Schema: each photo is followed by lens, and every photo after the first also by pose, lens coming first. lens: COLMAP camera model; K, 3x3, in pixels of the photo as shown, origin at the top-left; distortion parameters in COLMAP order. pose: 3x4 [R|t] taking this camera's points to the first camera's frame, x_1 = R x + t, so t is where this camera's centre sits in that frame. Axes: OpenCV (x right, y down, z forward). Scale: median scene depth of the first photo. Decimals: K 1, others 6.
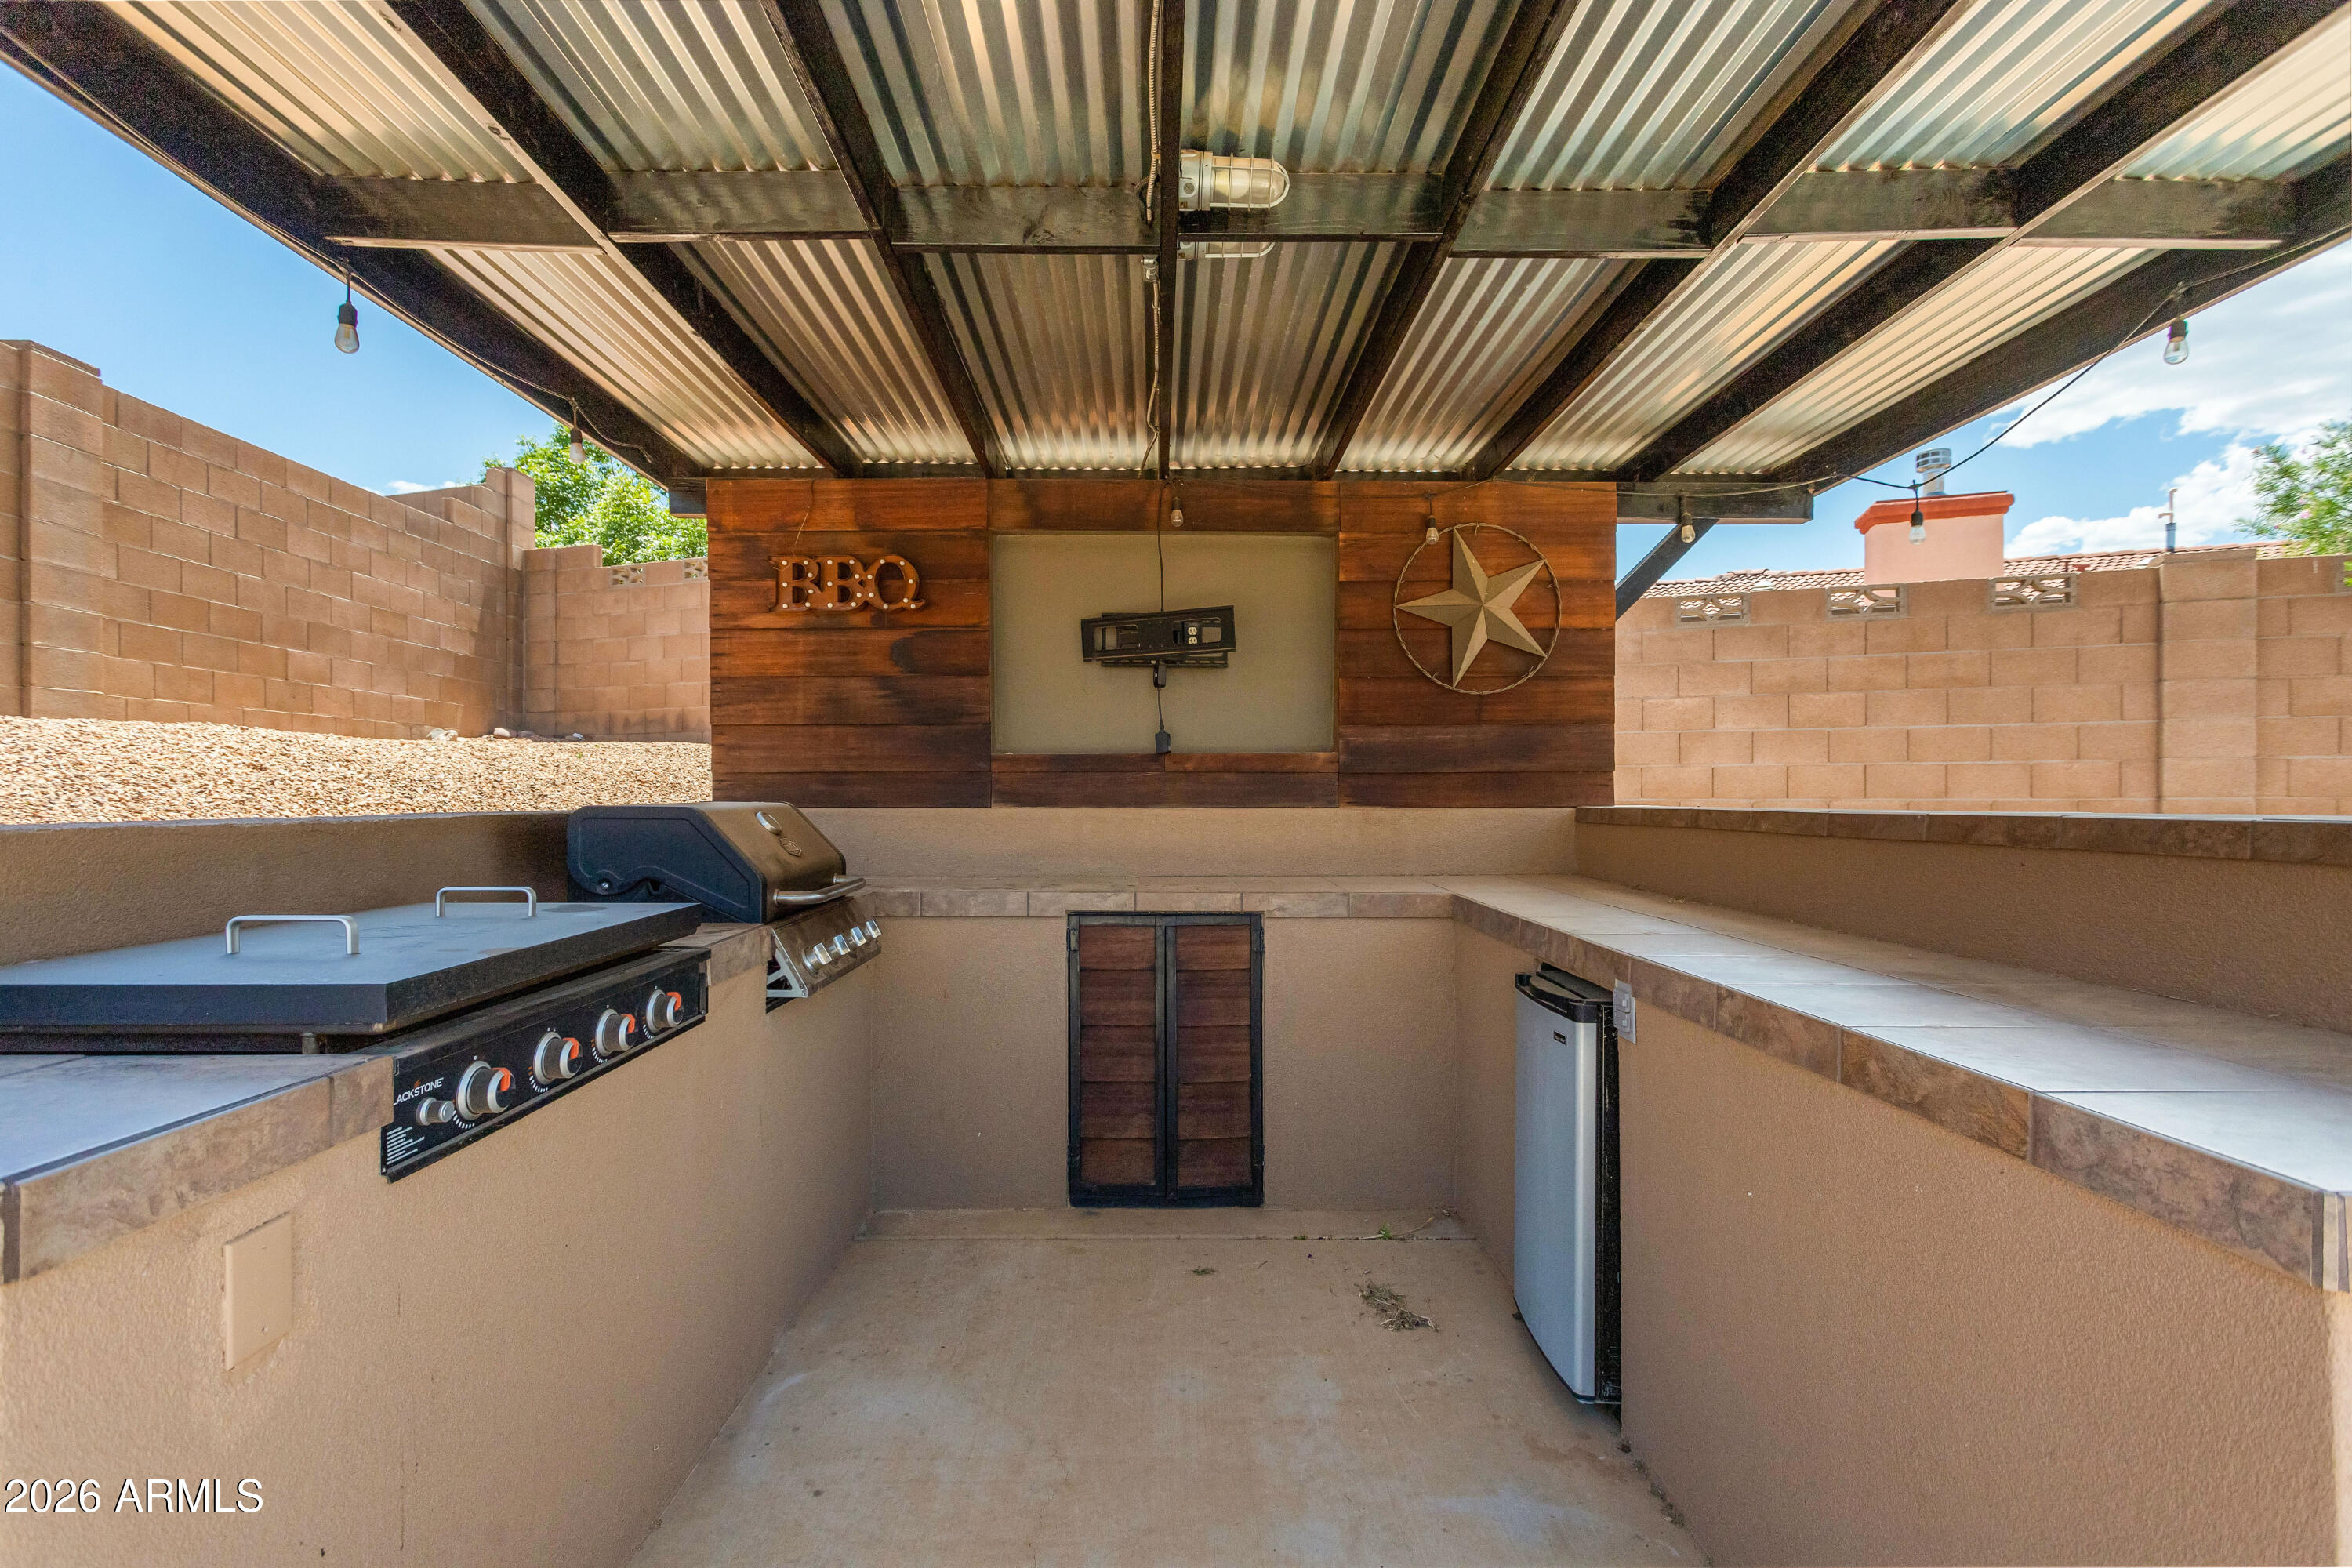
lens RADIAL K [[1129.5, 0, 1174.3], [0, 1129.5, 806.2], [0, 0, 1]] dist [-0.001644, 0.000662]
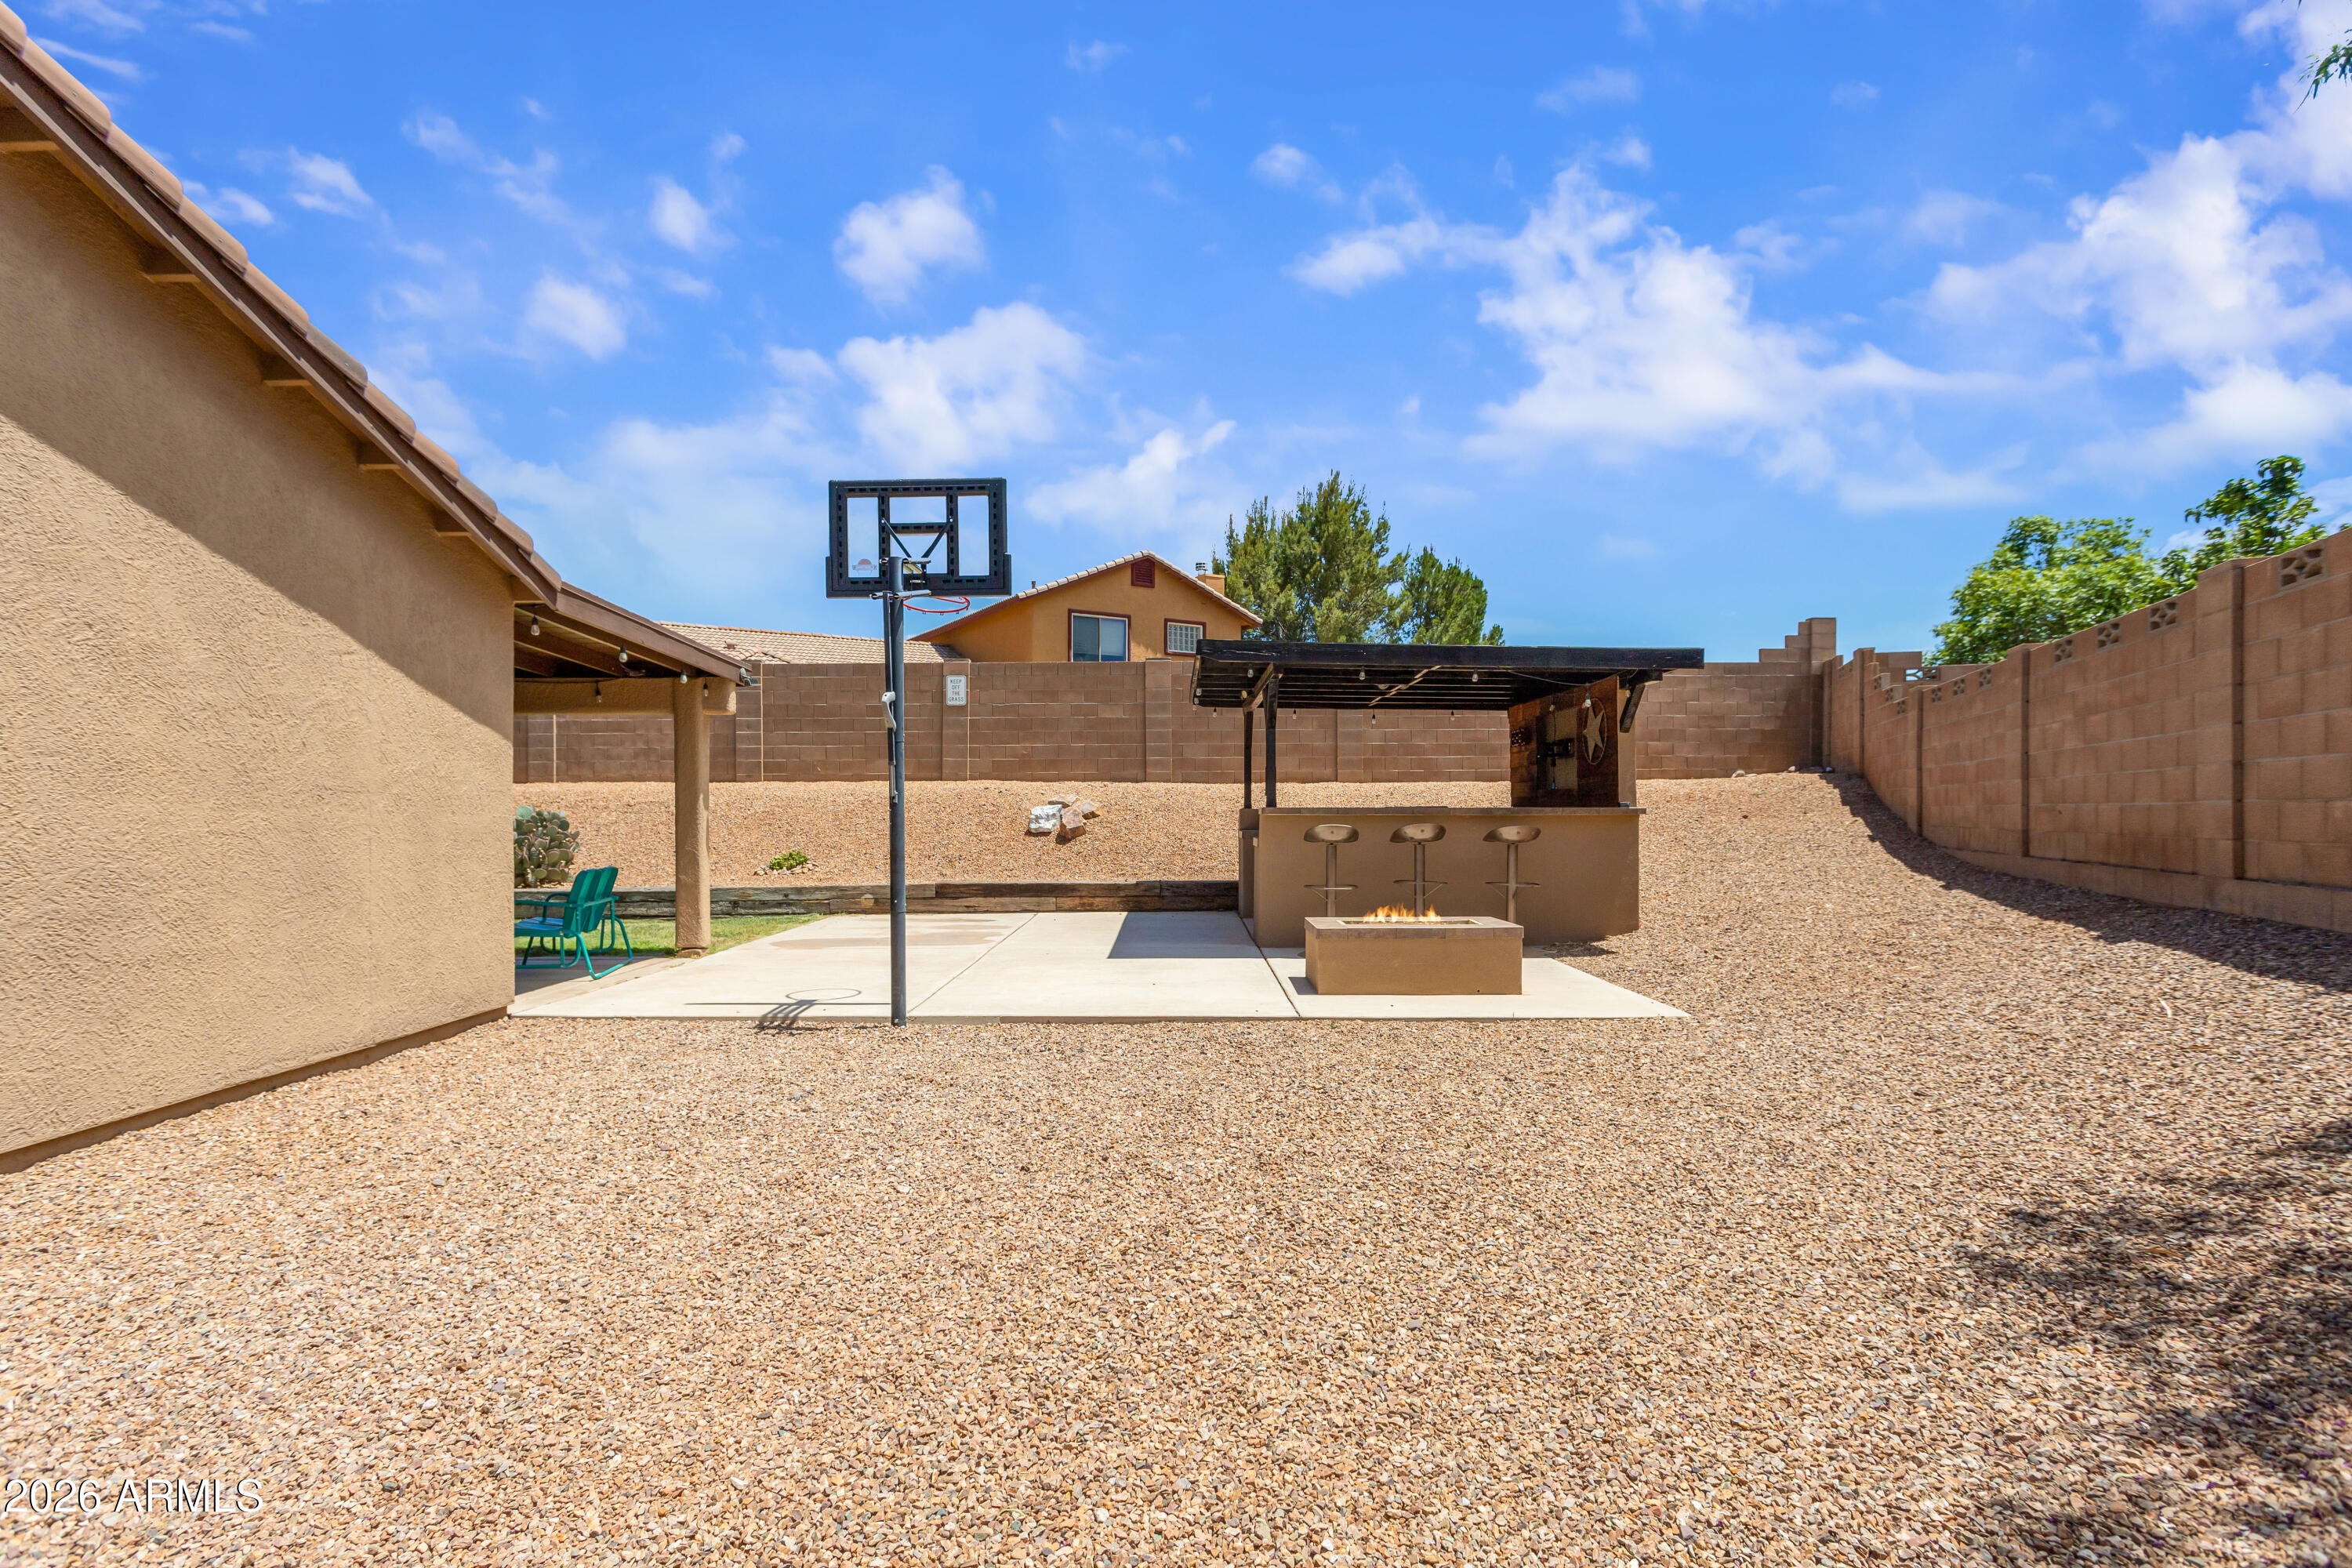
lens RADIAL K [[1136.1, 0, 1183.0], [0, 1136.1, 818.8], [0, 0, 1]] dist [0.000820, 0.000305]
pose [[-0.012785, 0.010538, -0.999863, 1.312488], [-0.004384, 0.999934, 0.010594, -0.001491], [0.999909, 0.004519, -0.012738, 0.051024]]
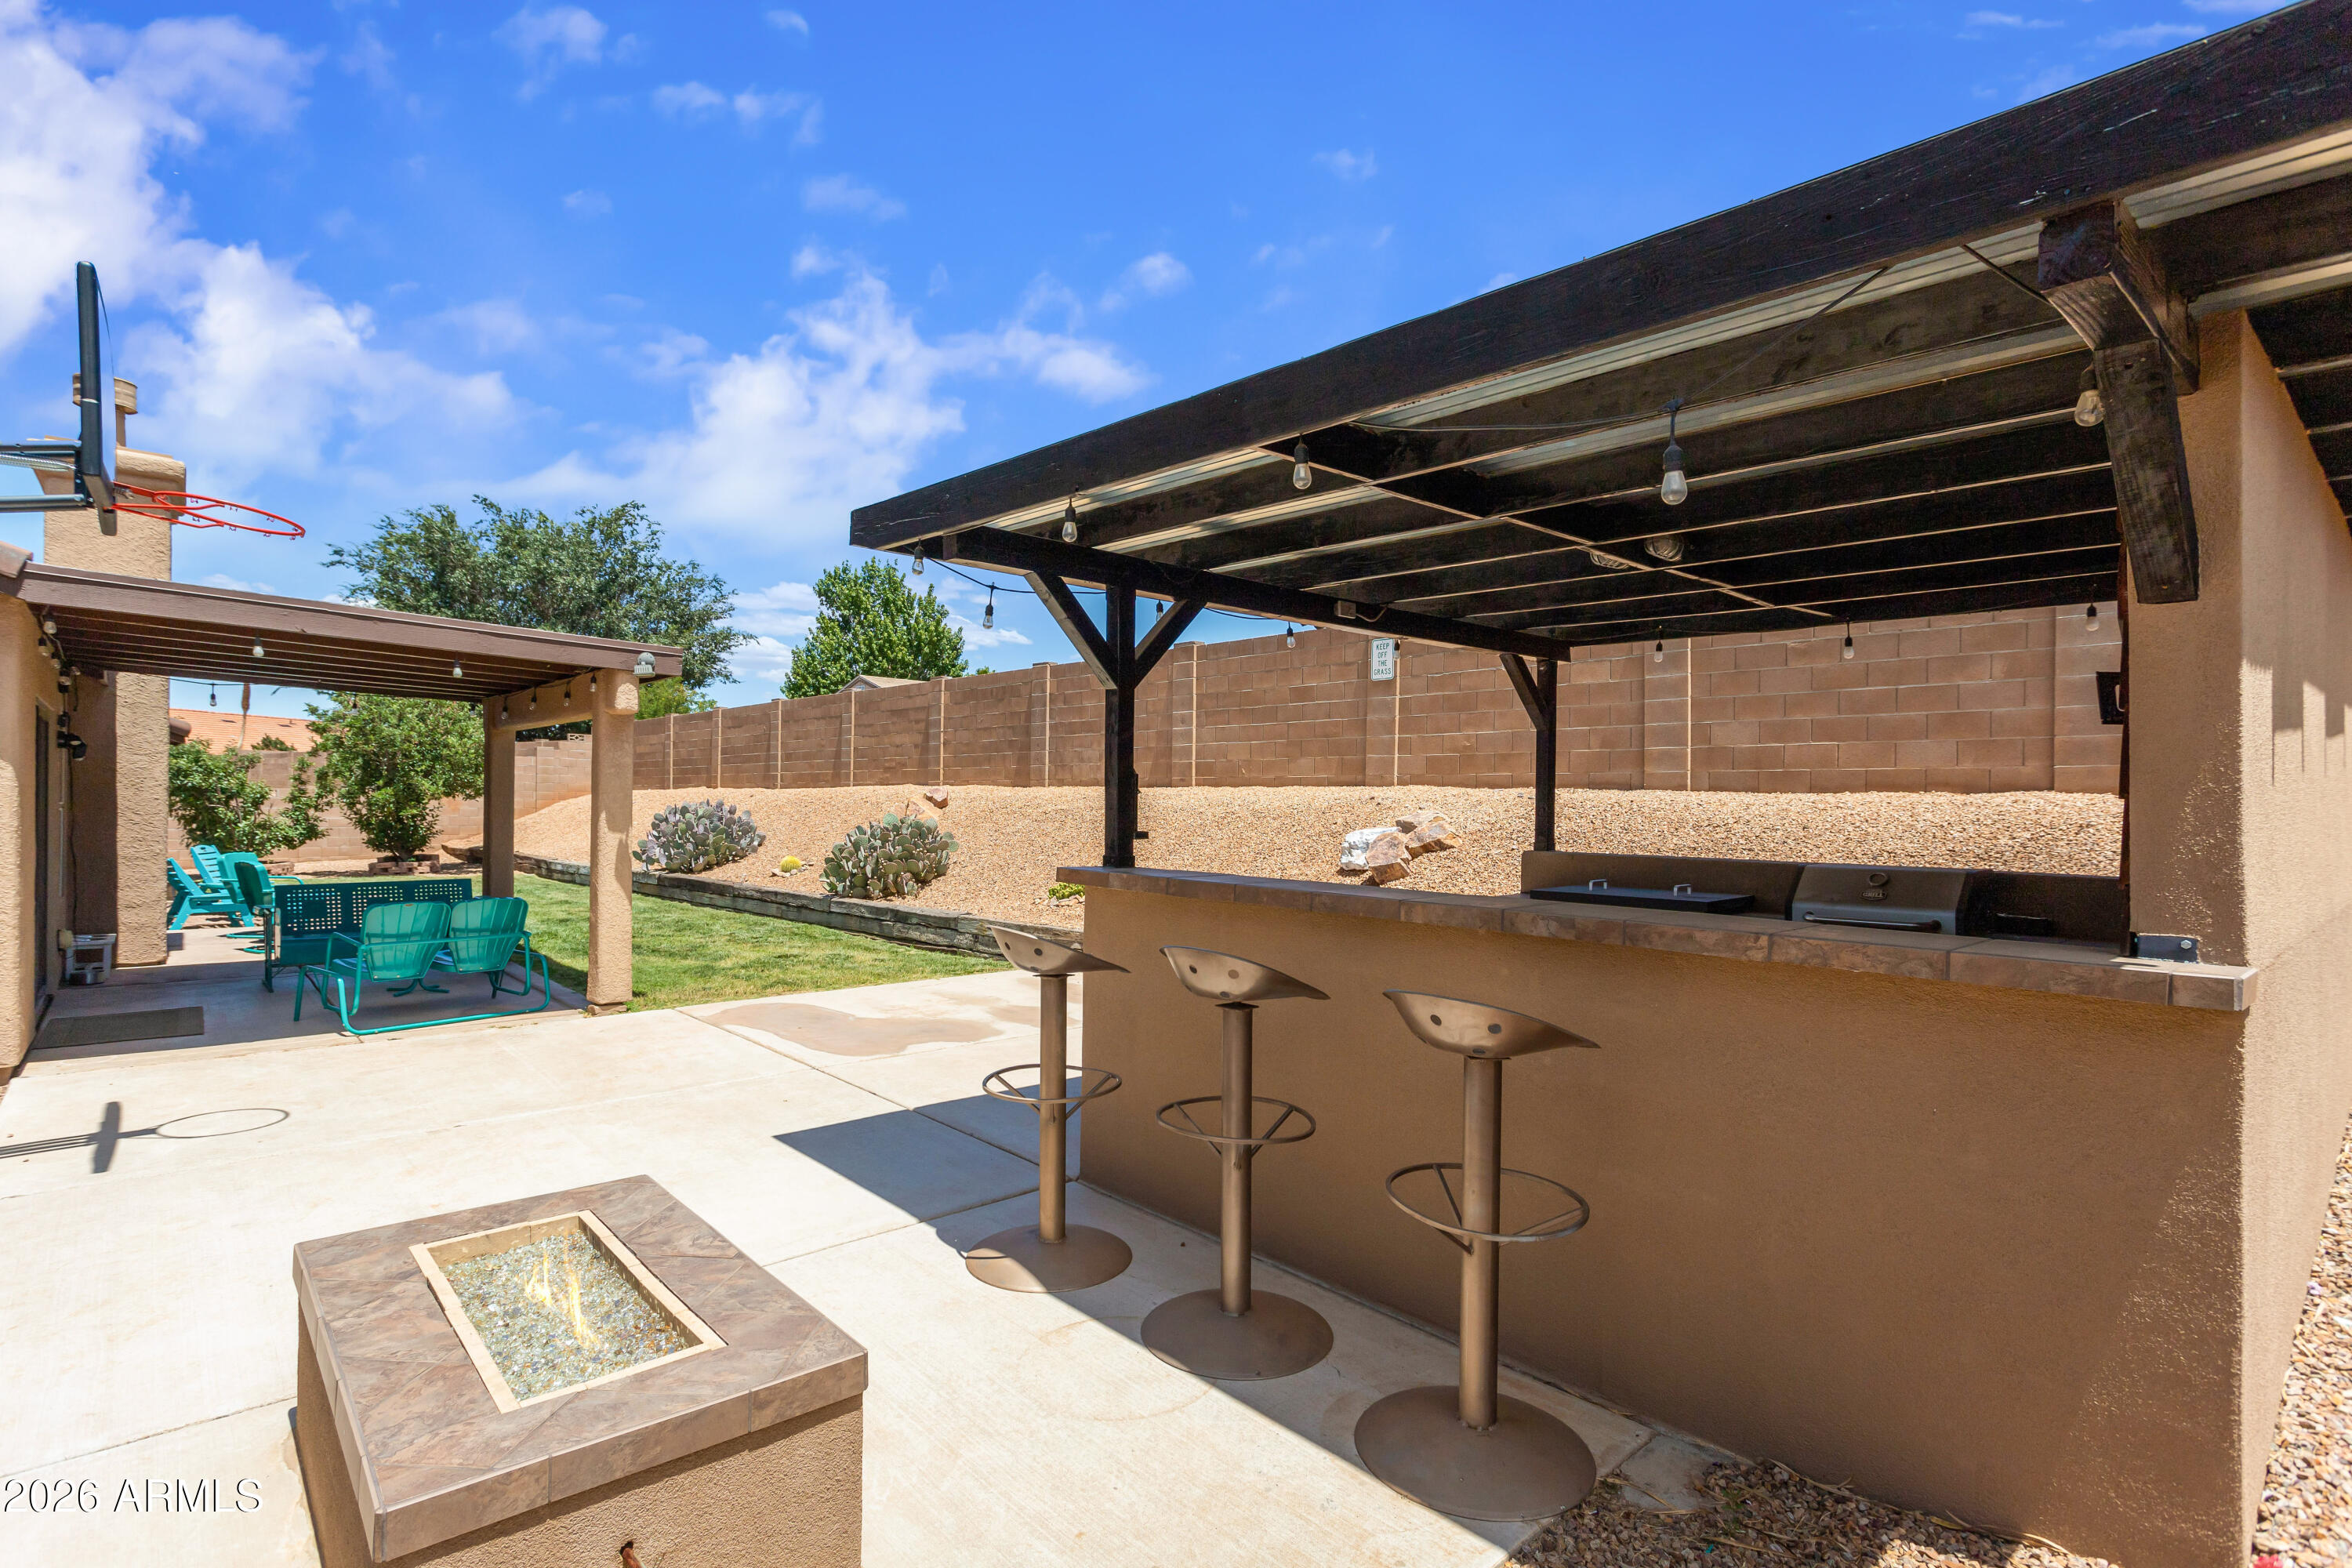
lens RADIAL K [[1150.8, 0, 1161.7], [0, 1150.8, 799.4], [0, 0, 1]] dist [0.004377, 0.000309]
pose [[-0.759245, -0.005785, -0.650780, 0.502446], [-0.014729, 0.999857, 0.008295, -0.035242], [0.650639, 0.015884, -0.759221, 0.517712]]
